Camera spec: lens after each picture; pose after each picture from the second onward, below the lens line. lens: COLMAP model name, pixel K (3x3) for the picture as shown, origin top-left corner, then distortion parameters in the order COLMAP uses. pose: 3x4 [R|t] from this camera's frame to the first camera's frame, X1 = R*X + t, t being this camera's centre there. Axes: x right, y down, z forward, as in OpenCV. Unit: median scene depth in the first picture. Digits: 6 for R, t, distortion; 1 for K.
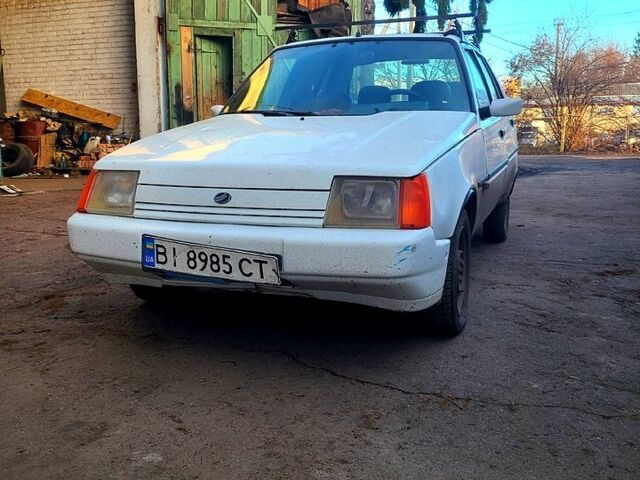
lens RADIAL K [[632.9, 0, 317.2], [0, 632.9, 239.7], [0, 0, 1]] dist [0.052616, 0.000000]
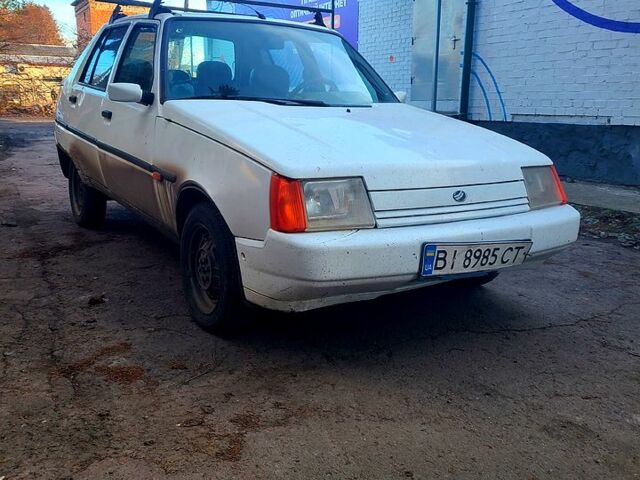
lens RADIAL K [[632.9, 0, 317.8], [0, 632.9, 241.7], [0, 0, 1]] dist [0.052616, 0.000000]
pose [[0.602960, -0.160336, 0.781493, -1.102587], [0.109564, 0.986956, 0.117956, -0.138547], [-0.790212, 0.014501, 0.612662, 0.539991]]
